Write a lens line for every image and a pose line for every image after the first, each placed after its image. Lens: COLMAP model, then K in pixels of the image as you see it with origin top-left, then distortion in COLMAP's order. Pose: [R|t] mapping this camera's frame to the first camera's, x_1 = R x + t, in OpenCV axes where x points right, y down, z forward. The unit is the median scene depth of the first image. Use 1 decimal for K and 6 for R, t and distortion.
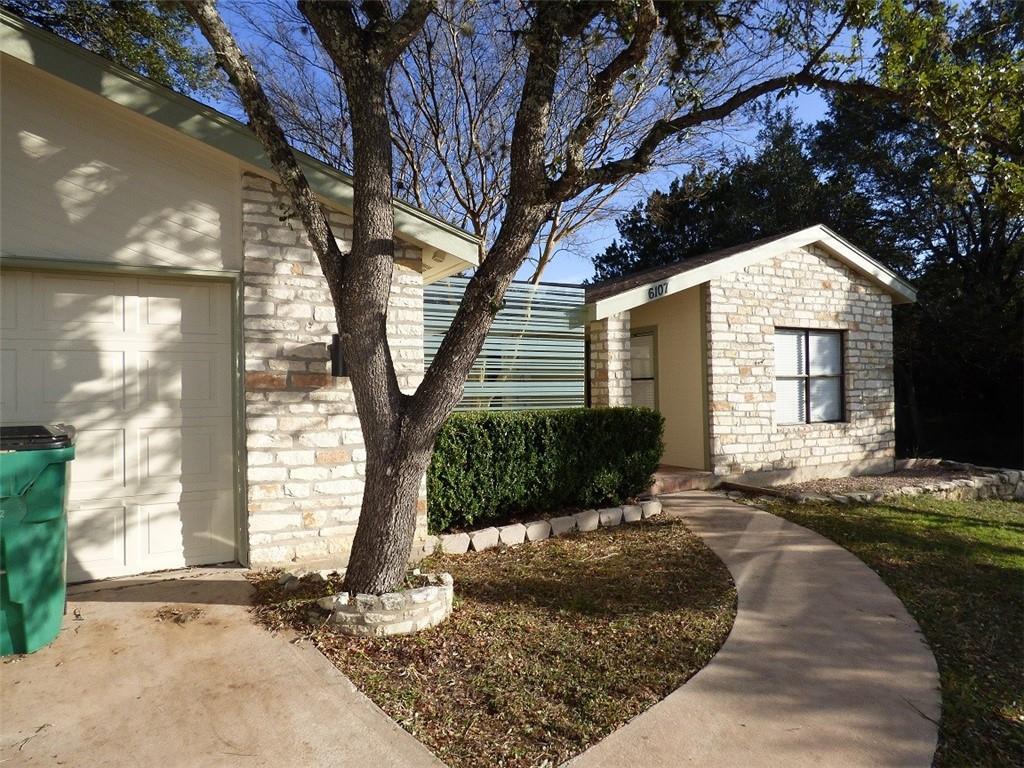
lens RADIAL K [[628.5, 0, 511.9], [0, 628.5, 382.6], [0, 0, 1]] dist [-0.003370, -0.003543]
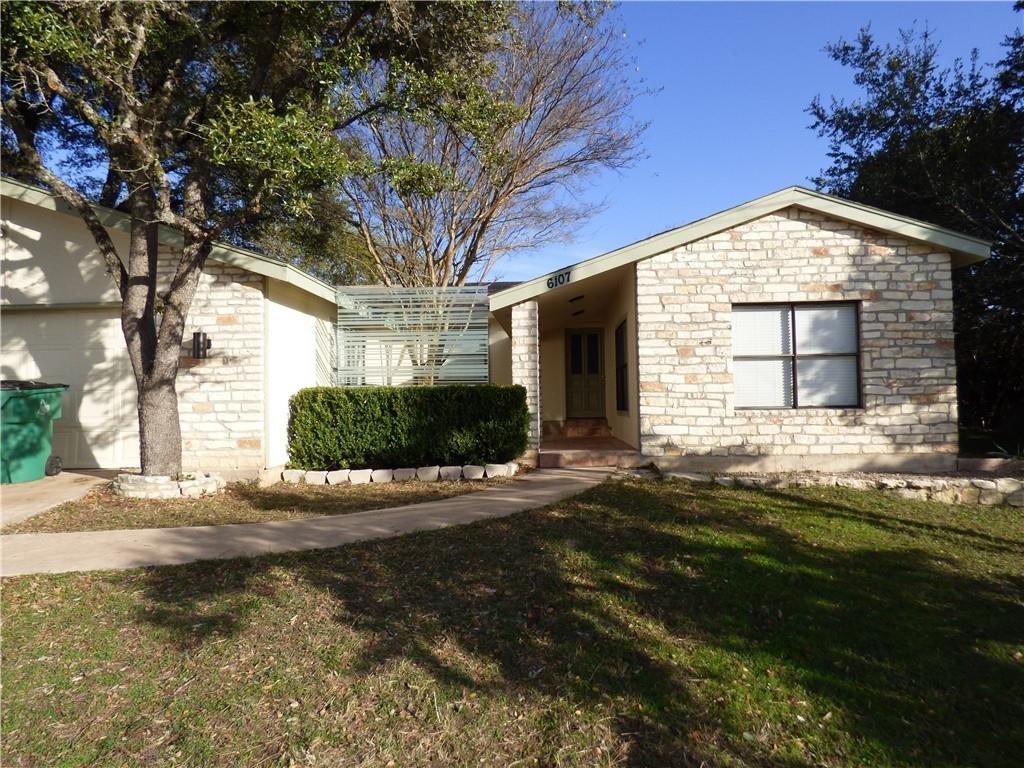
lens RADIAL K [[628.5, 0, 514.2], [0, 628.5, 384.6], [0, 0, 1]] dist [-0.003370, -0.003543]
pose [[0.844291, -0.010056, -0.535791, 0.664407], [0.005969, 0.999938, -0.009362, 0.040549], [0.535852, 0.004707, 0.844299, 0.027947]]
